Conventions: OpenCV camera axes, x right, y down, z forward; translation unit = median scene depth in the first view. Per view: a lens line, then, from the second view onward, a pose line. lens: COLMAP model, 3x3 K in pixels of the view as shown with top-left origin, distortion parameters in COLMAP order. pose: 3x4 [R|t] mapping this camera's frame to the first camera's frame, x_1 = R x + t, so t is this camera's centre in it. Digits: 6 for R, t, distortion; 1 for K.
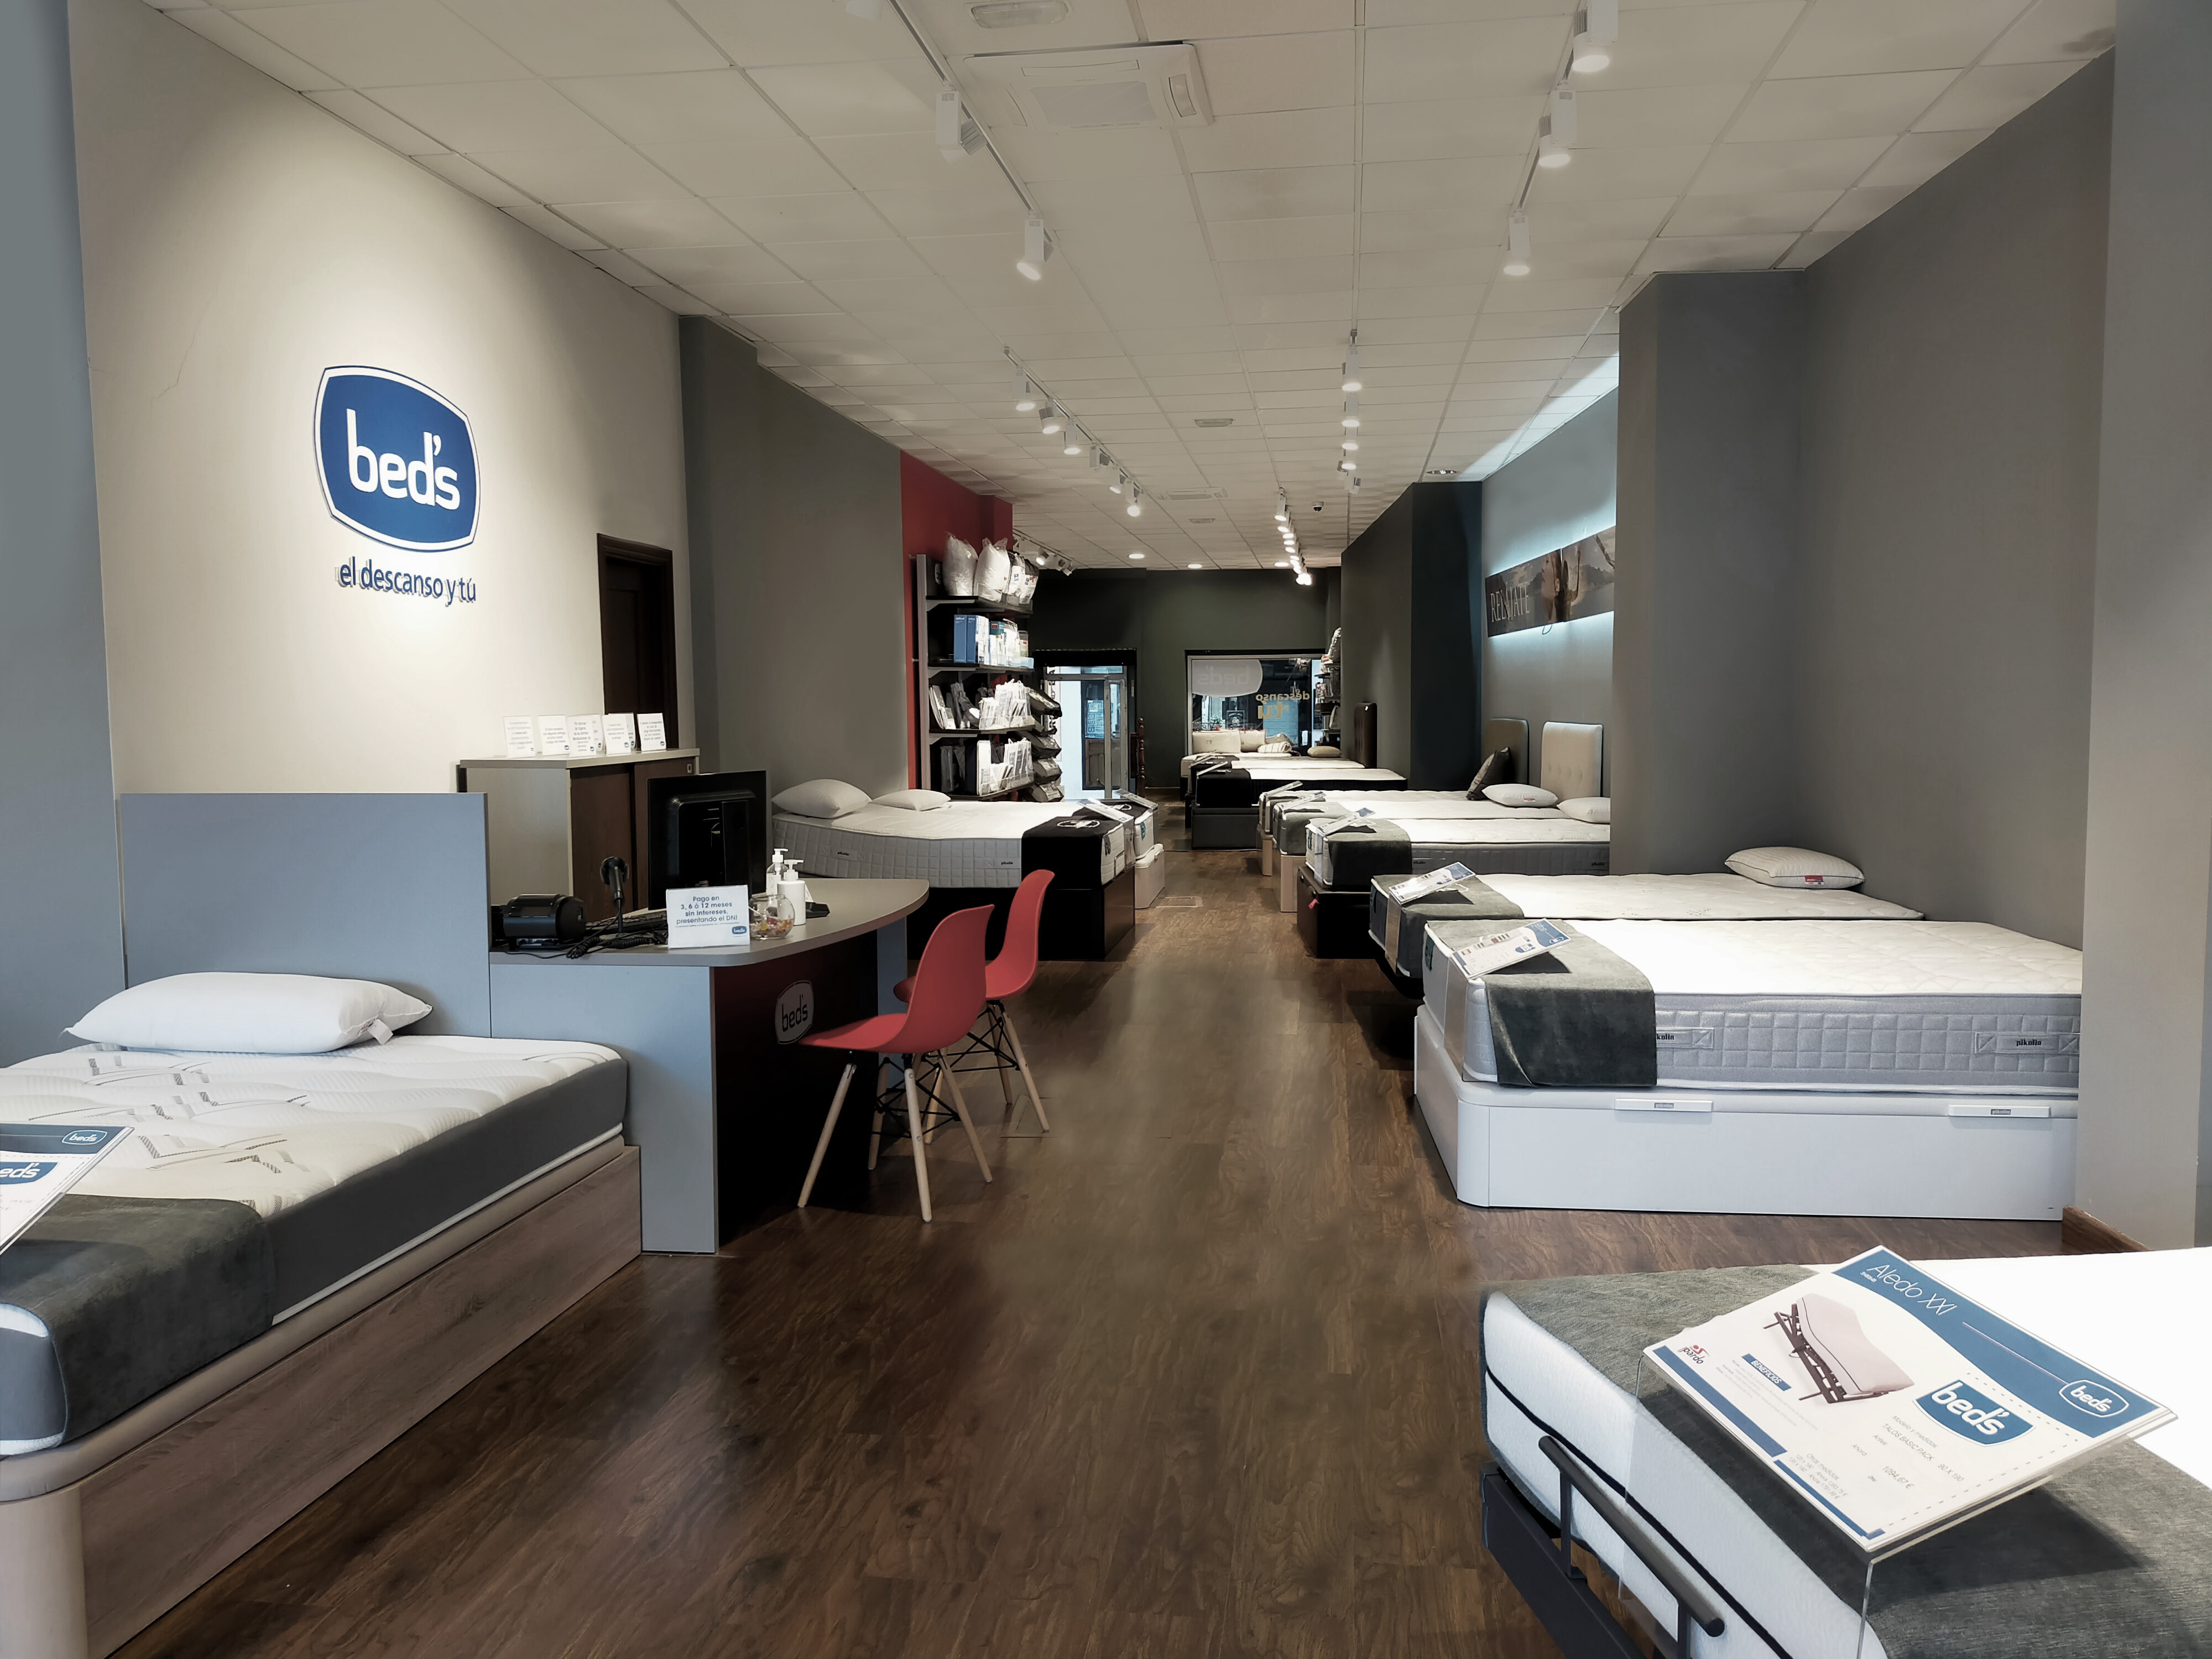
lens RADIAL K [[1643.7, 0, 1103.3], [0, 1643.7, 823.9], [0, 0, 1]] dist [0.110354, -0.191290]
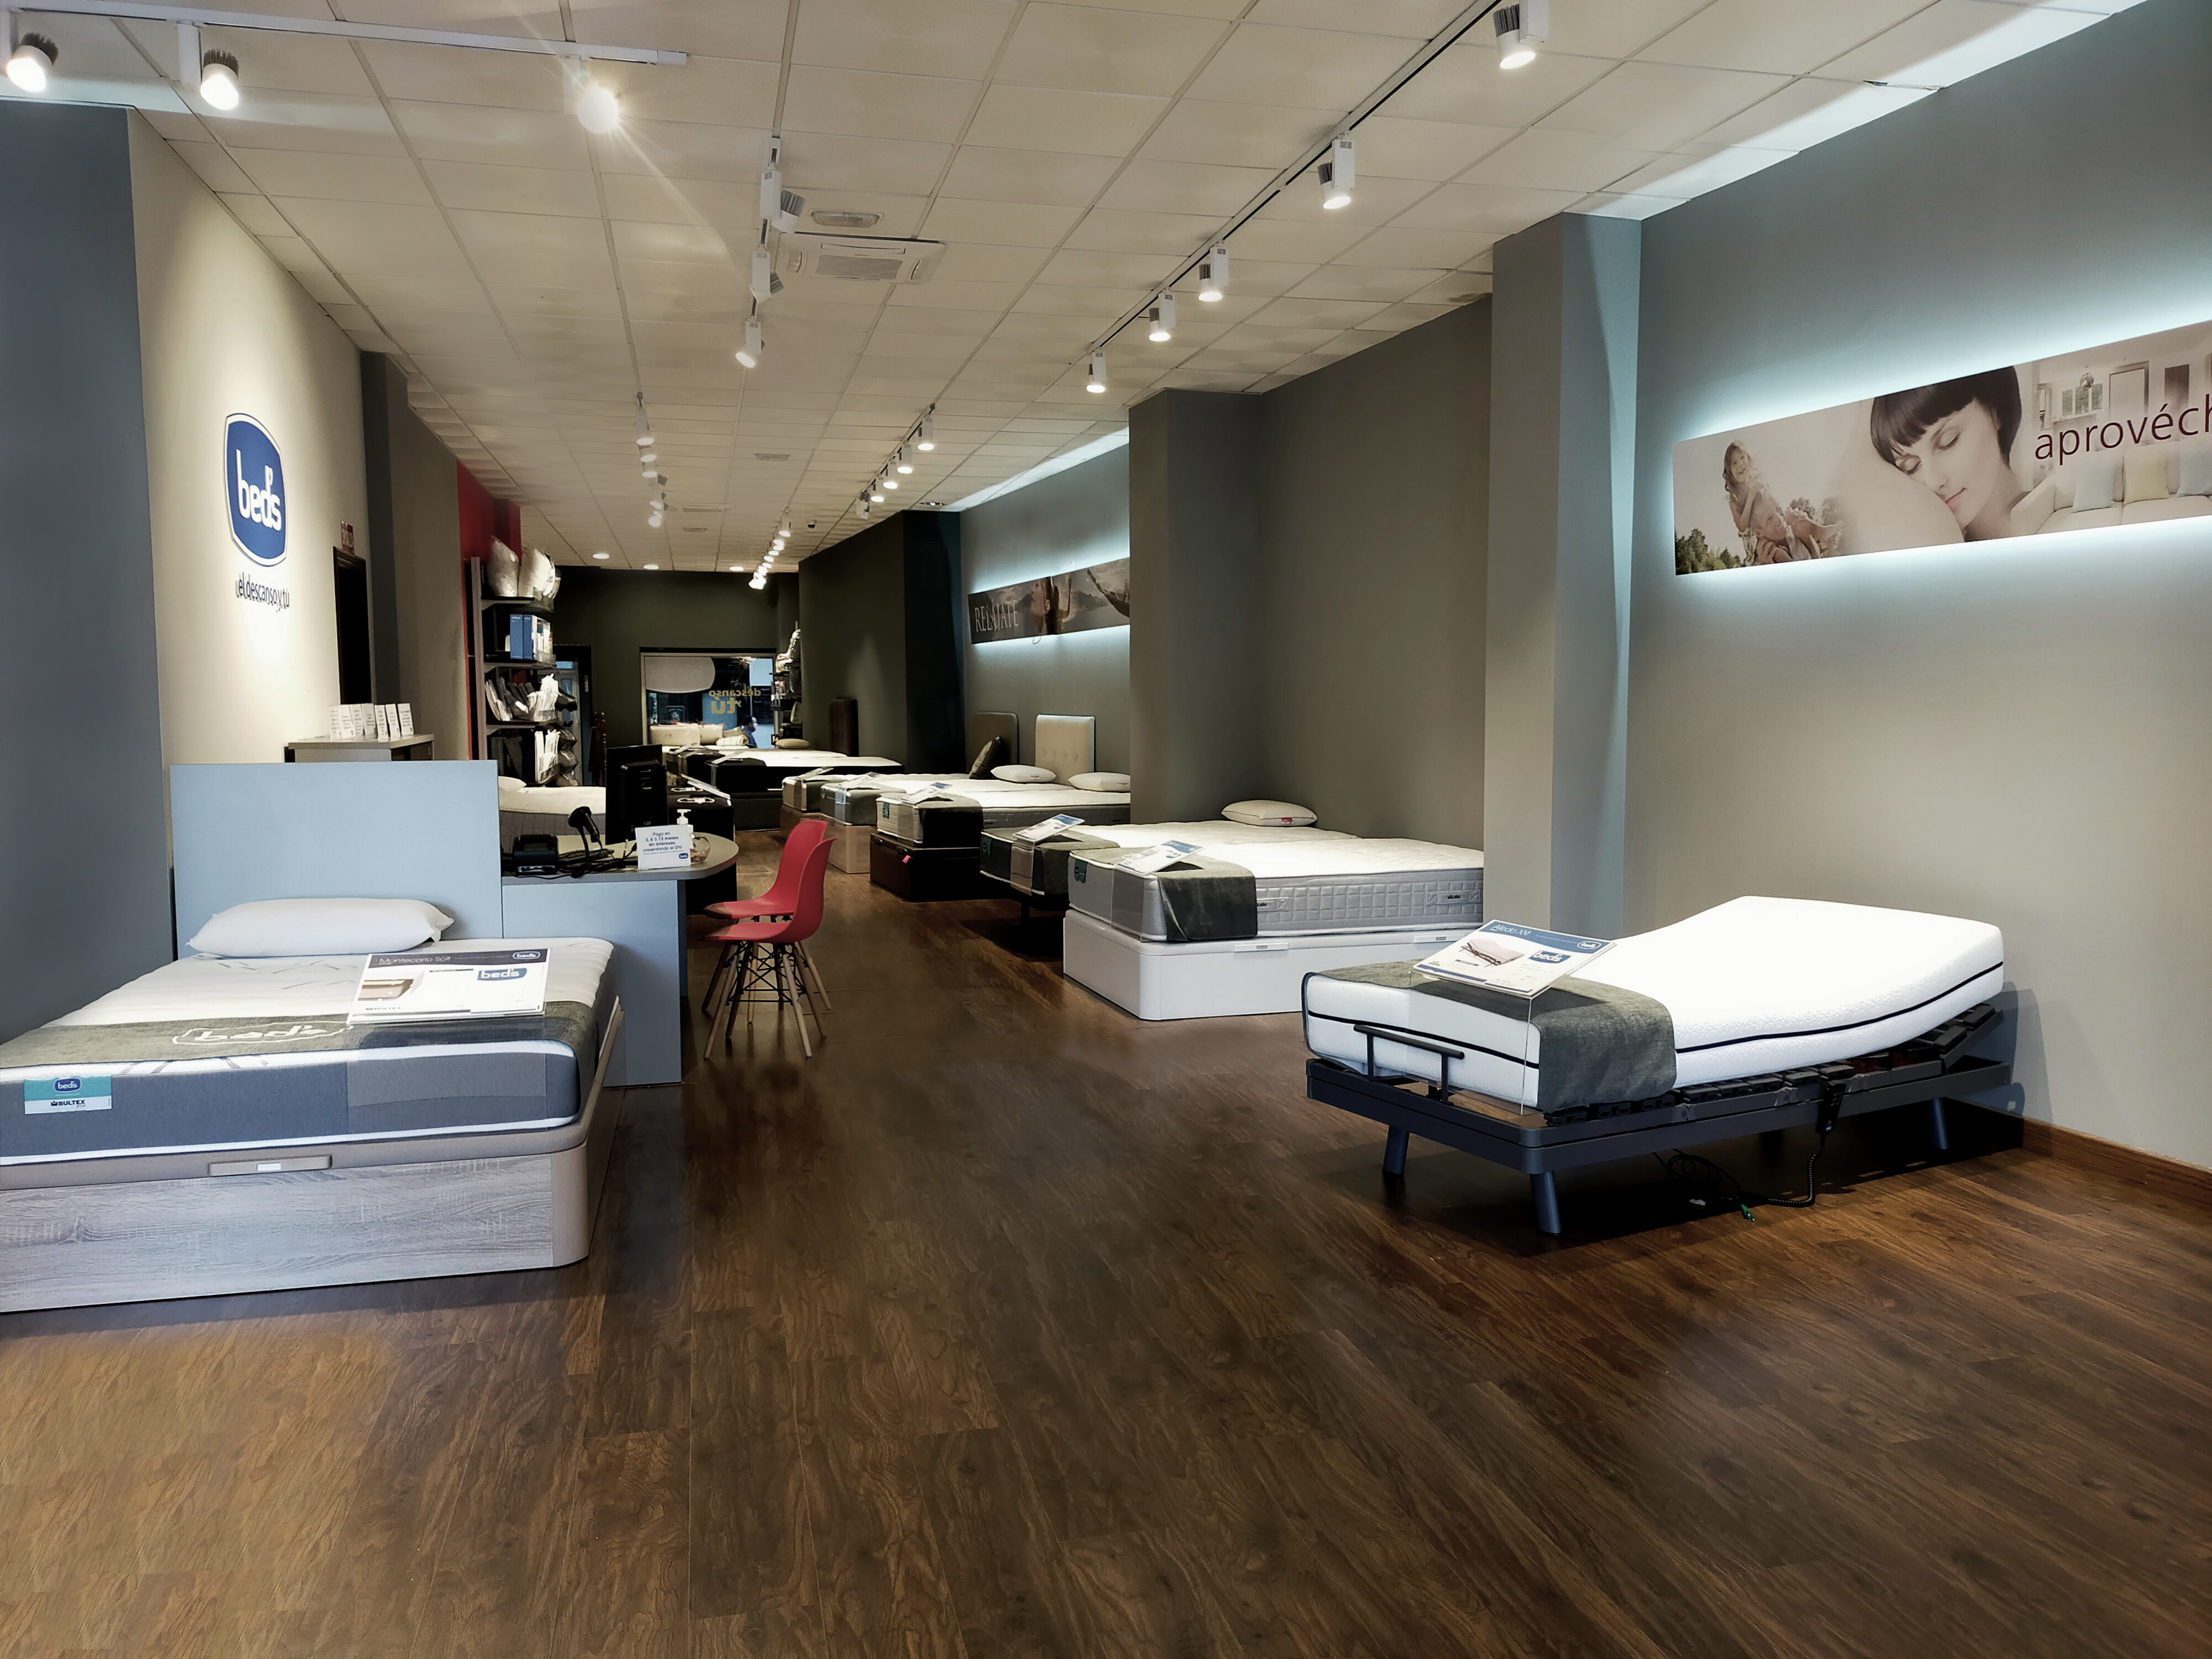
lens RADIAL K [[1643.7, 0, 1103.3], [0, 1643.7, 823.9], [0, 0, 1]] dist [0.110354, -0.191290]
pose [[0.927414, -0.025890, 0.373140, -0.164259], [0.025380, 0.999658, 0.006282, 0.014797], [-0.373175, 0.003644, 0.927754, -0.174750]]
